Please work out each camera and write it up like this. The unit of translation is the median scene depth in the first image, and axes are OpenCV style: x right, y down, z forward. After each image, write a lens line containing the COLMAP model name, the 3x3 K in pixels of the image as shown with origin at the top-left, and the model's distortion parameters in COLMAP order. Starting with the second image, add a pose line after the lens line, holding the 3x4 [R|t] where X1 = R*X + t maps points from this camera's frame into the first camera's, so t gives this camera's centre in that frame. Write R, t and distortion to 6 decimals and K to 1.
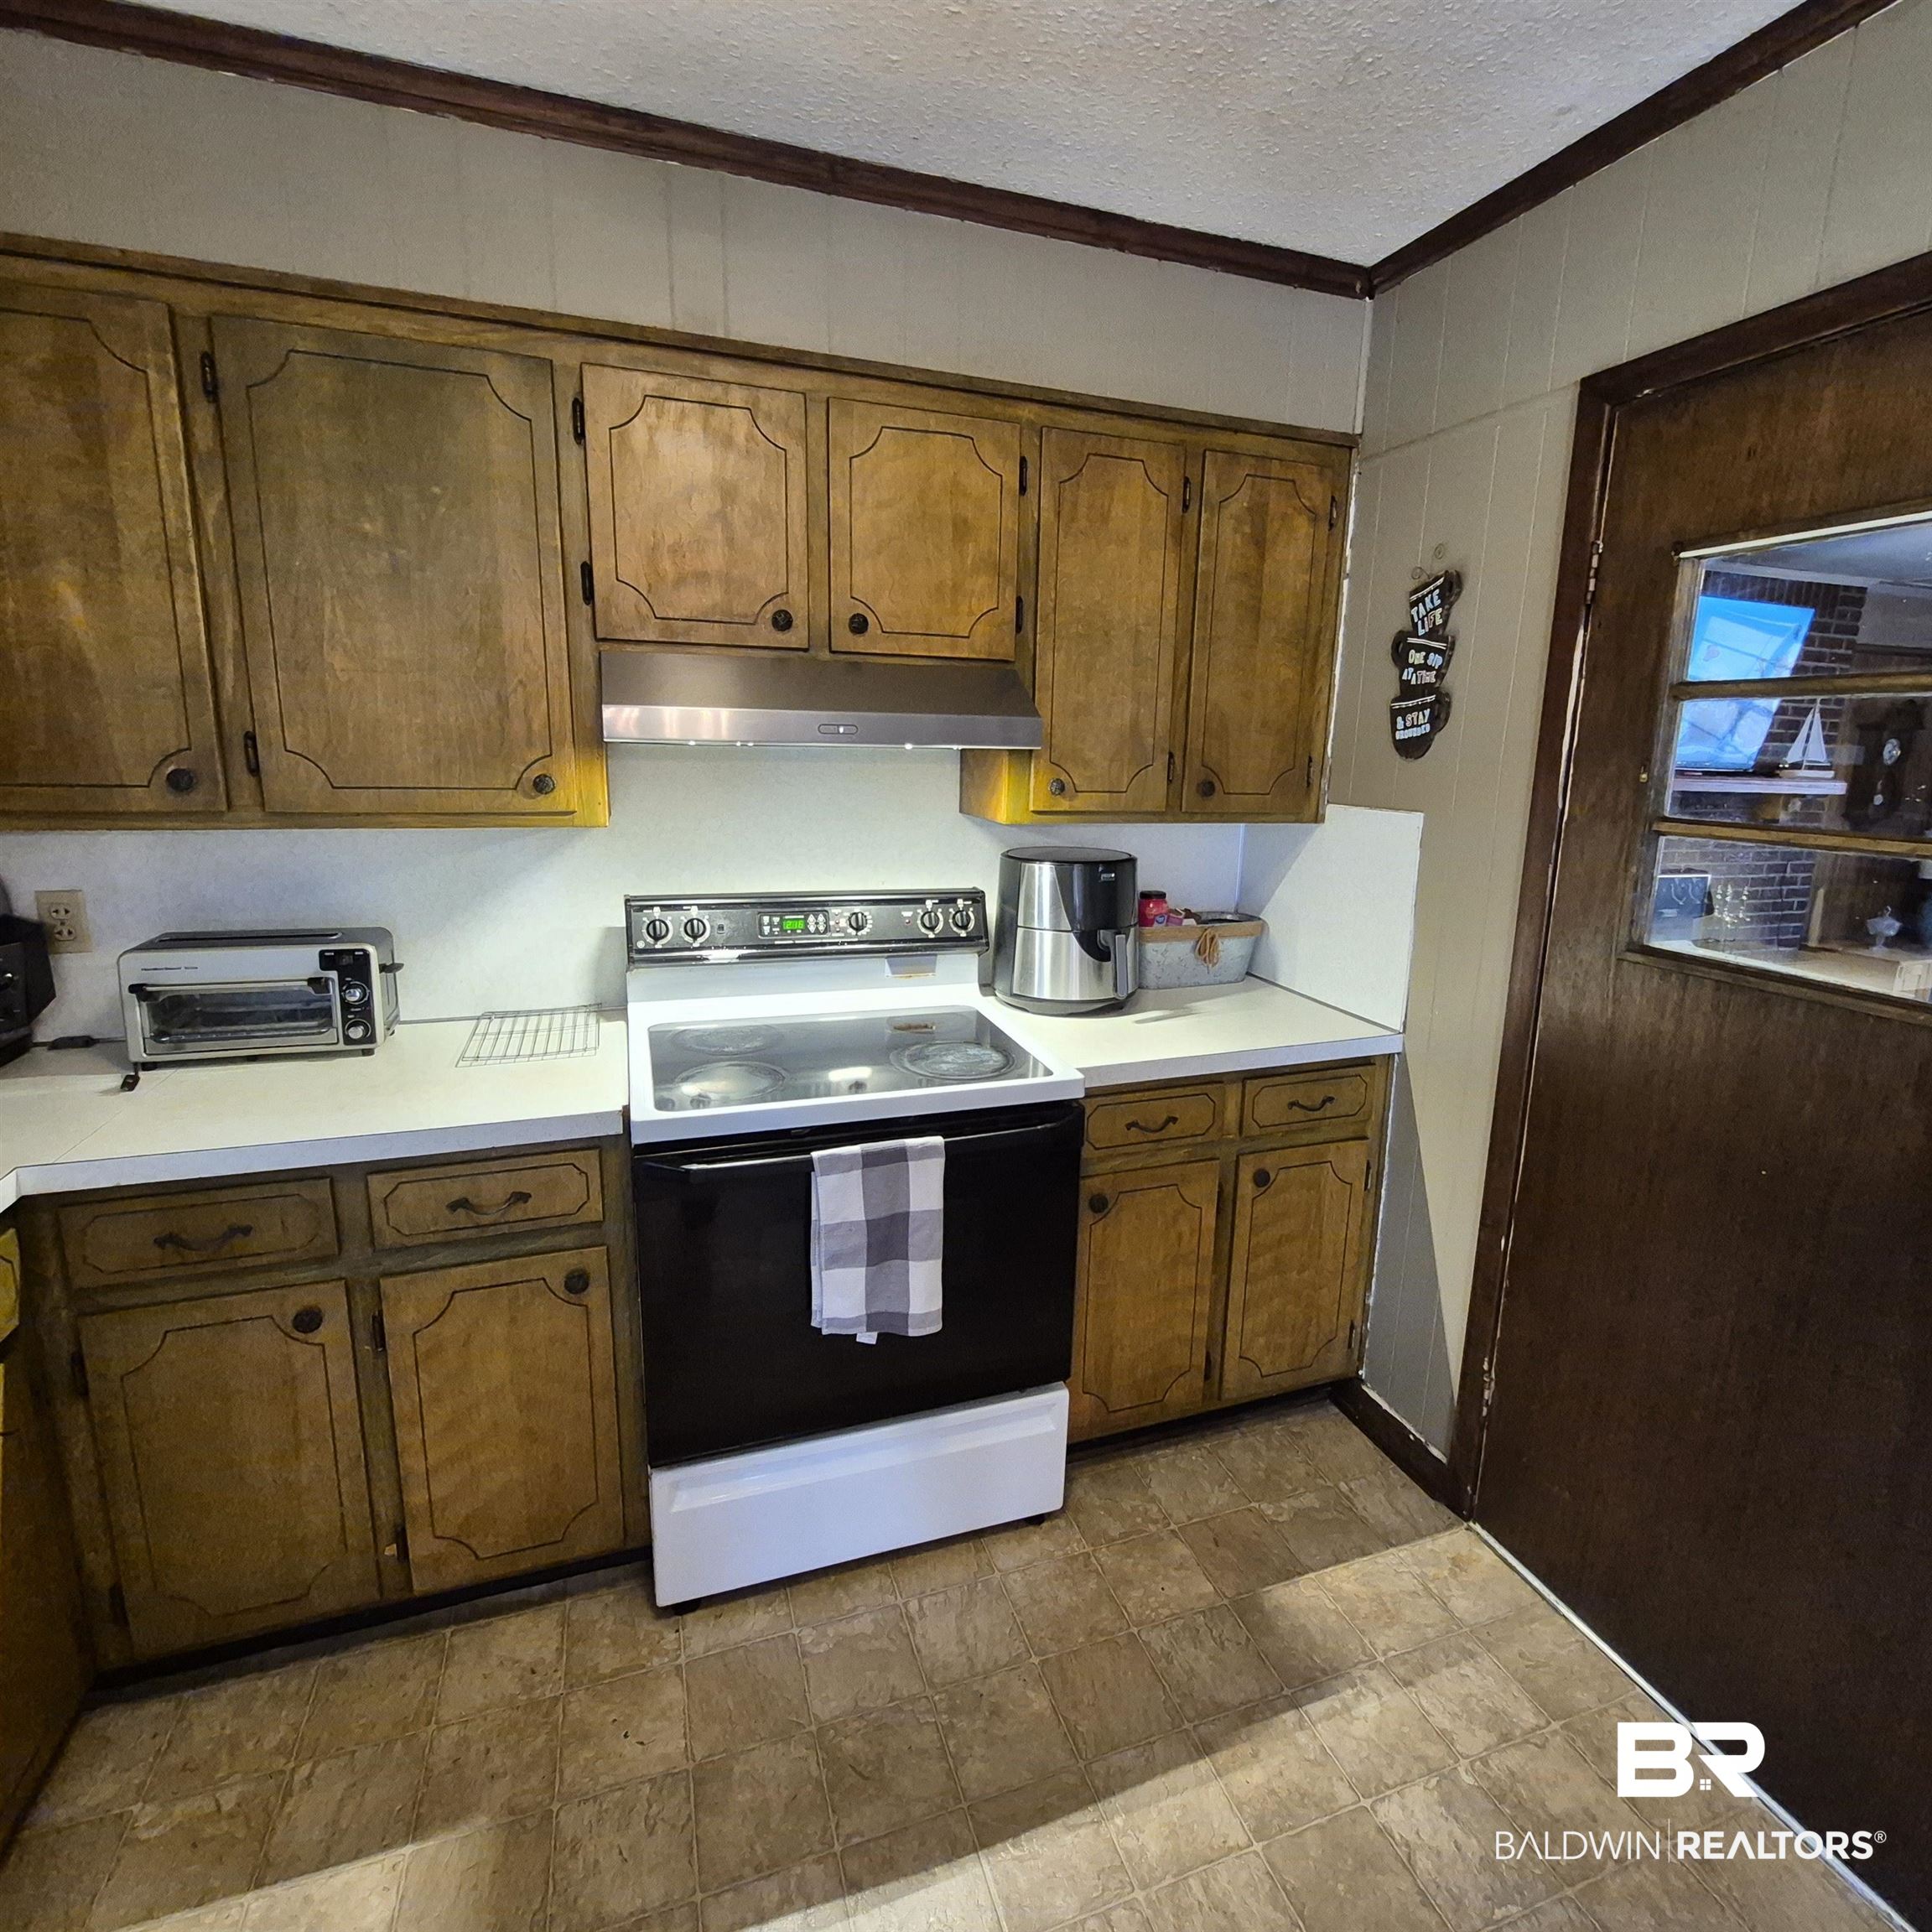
lens RADIAL K [[1014.1, 0, 1005.3], [0, 1014.1, 937.6], [0, 0, 1]] dist [0.017232, -0.016160]
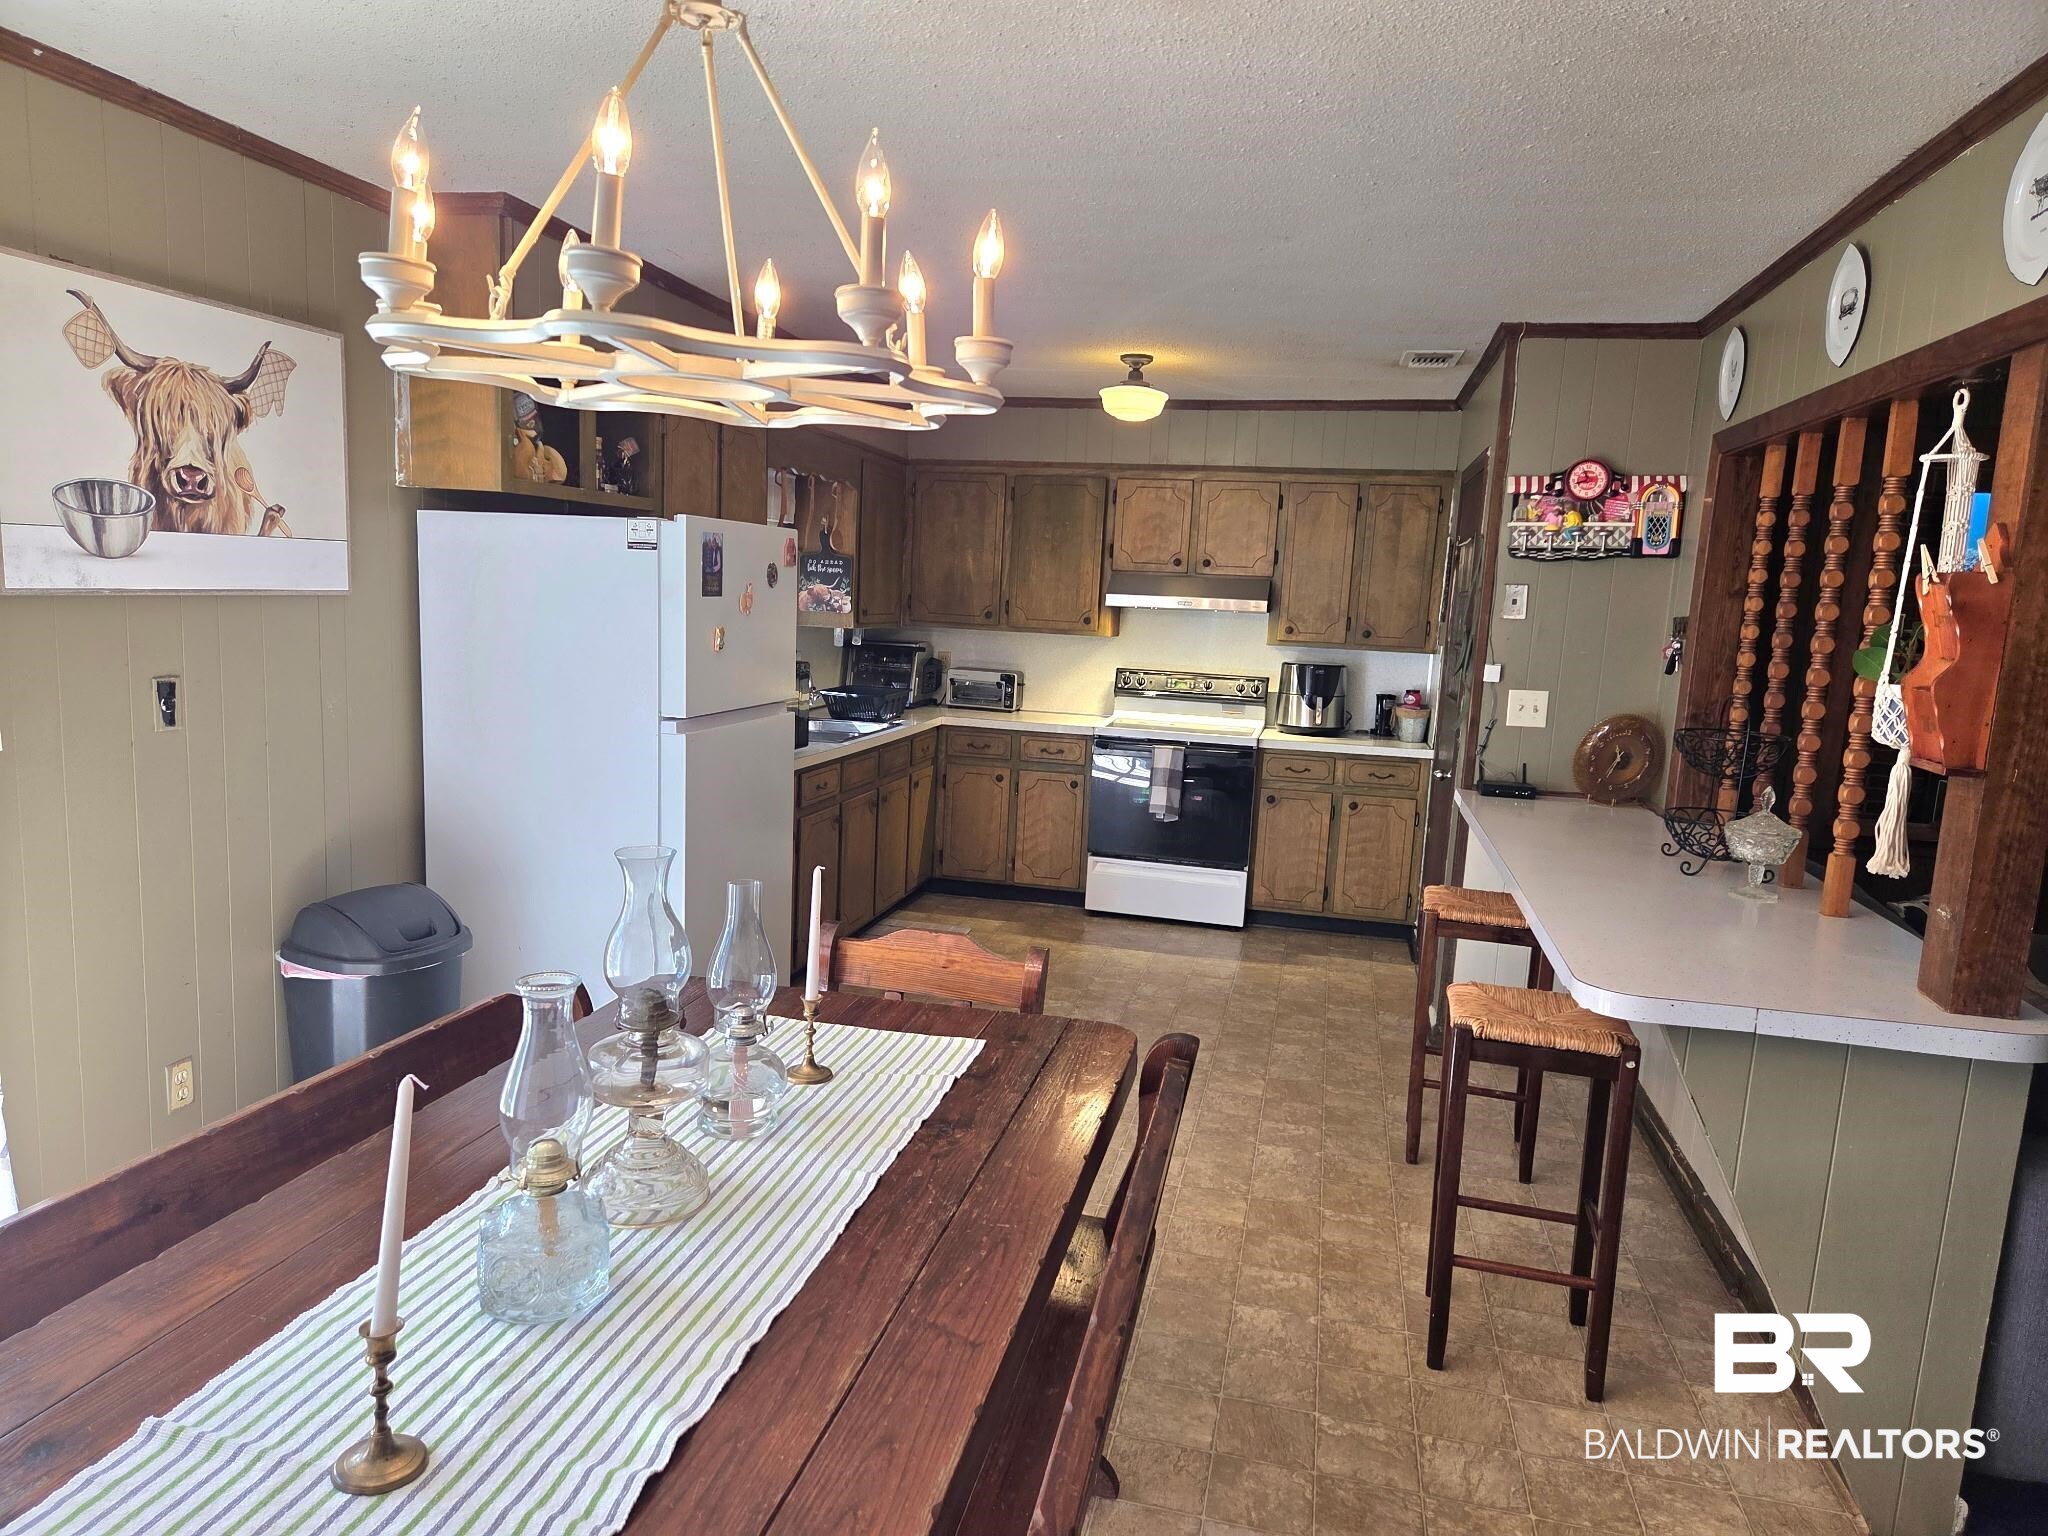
lens RADIAL K [[1247.2, 0, 1024.0], [0, 1247.2, 768.0], [0, 0, 1]] dist [0.006341, -0.040140]
pose [[0.831518, 0.088170, -0.548455, 1.219183], [-0.133924, 0.990019, -0.043887, 0.396288], [0.539112, 0.109944, 0.835027, -1.785083]]
